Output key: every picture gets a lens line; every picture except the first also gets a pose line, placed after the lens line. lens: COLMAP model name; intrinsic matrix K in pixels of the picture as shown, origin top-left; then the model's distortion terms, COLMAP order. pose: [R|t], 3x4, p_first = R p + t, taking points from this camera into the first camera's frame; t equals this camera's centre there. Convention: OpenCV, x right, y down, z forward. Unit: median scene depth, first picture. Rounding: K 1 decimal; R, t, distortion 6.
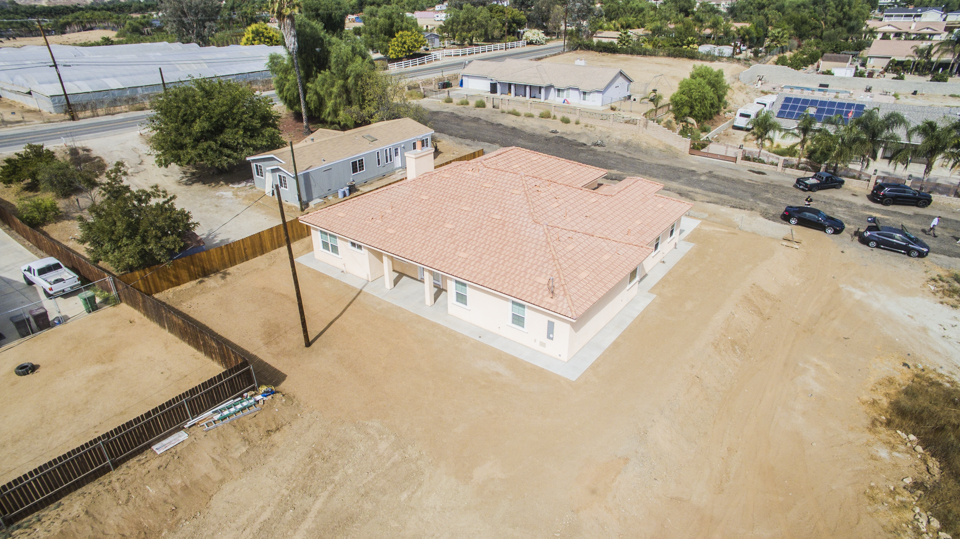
lens RADIAL K [[560.2, 0, 480.4], [0, 560.2, 264.0], [0, 0, 1]] dist [-0.117374, 0.084725]
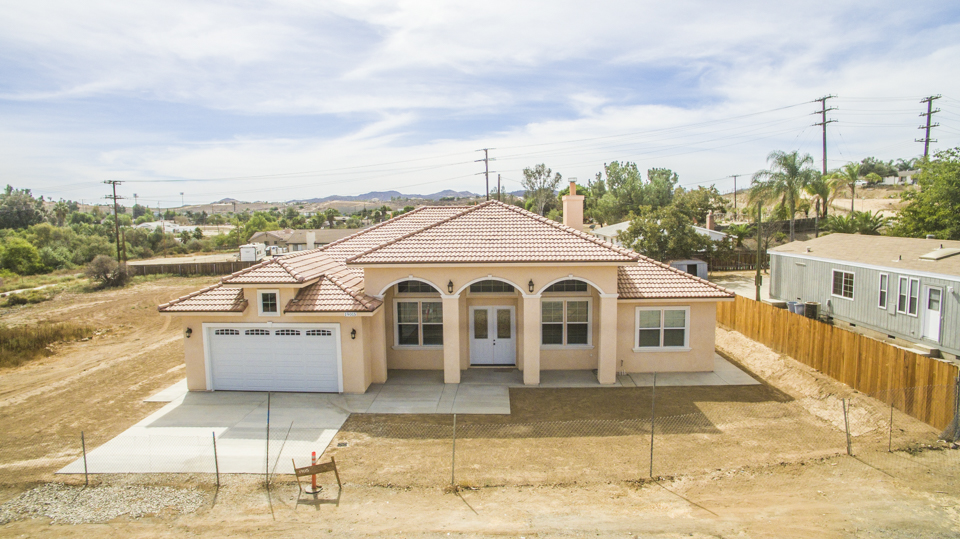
lens RADIAL K [[560.2, 0, 480.4], [0, 560.2, 264.0], [0, 0, 1]] dist [-0.117374, 0.084725]
pose [[-0.820052, 0.066738, -0.568384, 0.335501], [-0.241297, 0.860258, 0.449147, -0.334001], [0.518932, 0.505473, -0.689352, 1.153193]]
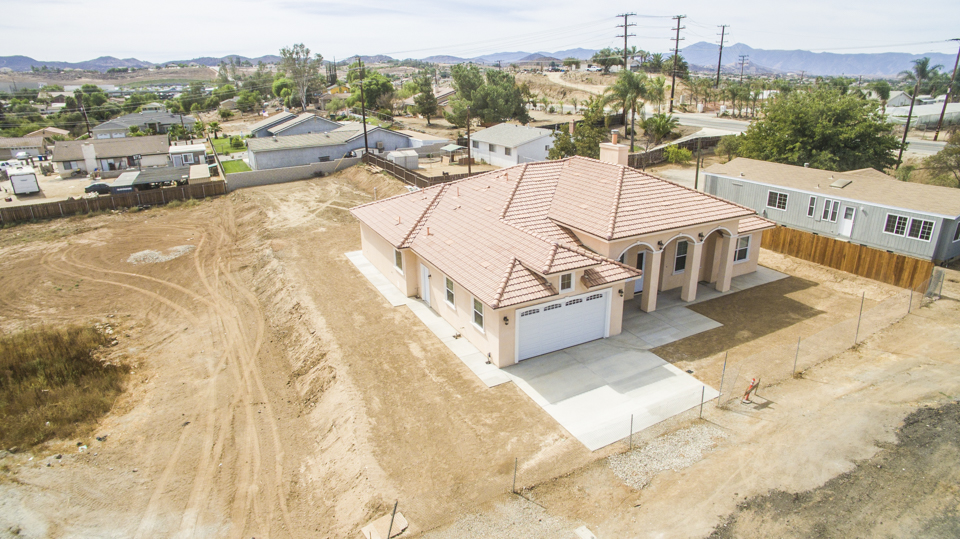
lens RADIAL K [[560.2, 0, 480.4], [0, 560.2, 264.0], [0, 0, 1]] dist [-0.117374, 0.084725]
pose [[-0.425670, 0.304157, -0.852229, 0.666577], [-0.388543, 0.789137, 0.475708, -0.310952], [0.817215, 0.533622, -0.217734, 0.862060]]
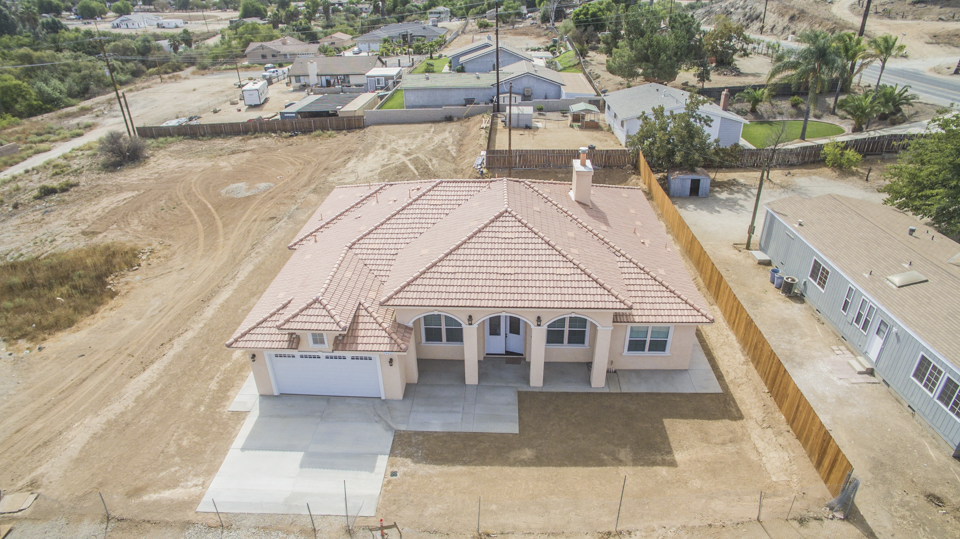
lens RADIAL K [[560.2, 0, 480.4], [0, 560.2, 264.0], [0, 0, 1]] dist [-0.117374, 0.084725]
pose [[-0.825477, 0.277455, -0.491534, 0.337072], [-0.235240, 0.622492, 0.746436, -0.514403], [0.513079, 0.731794, -0.448584, 1.056188]]
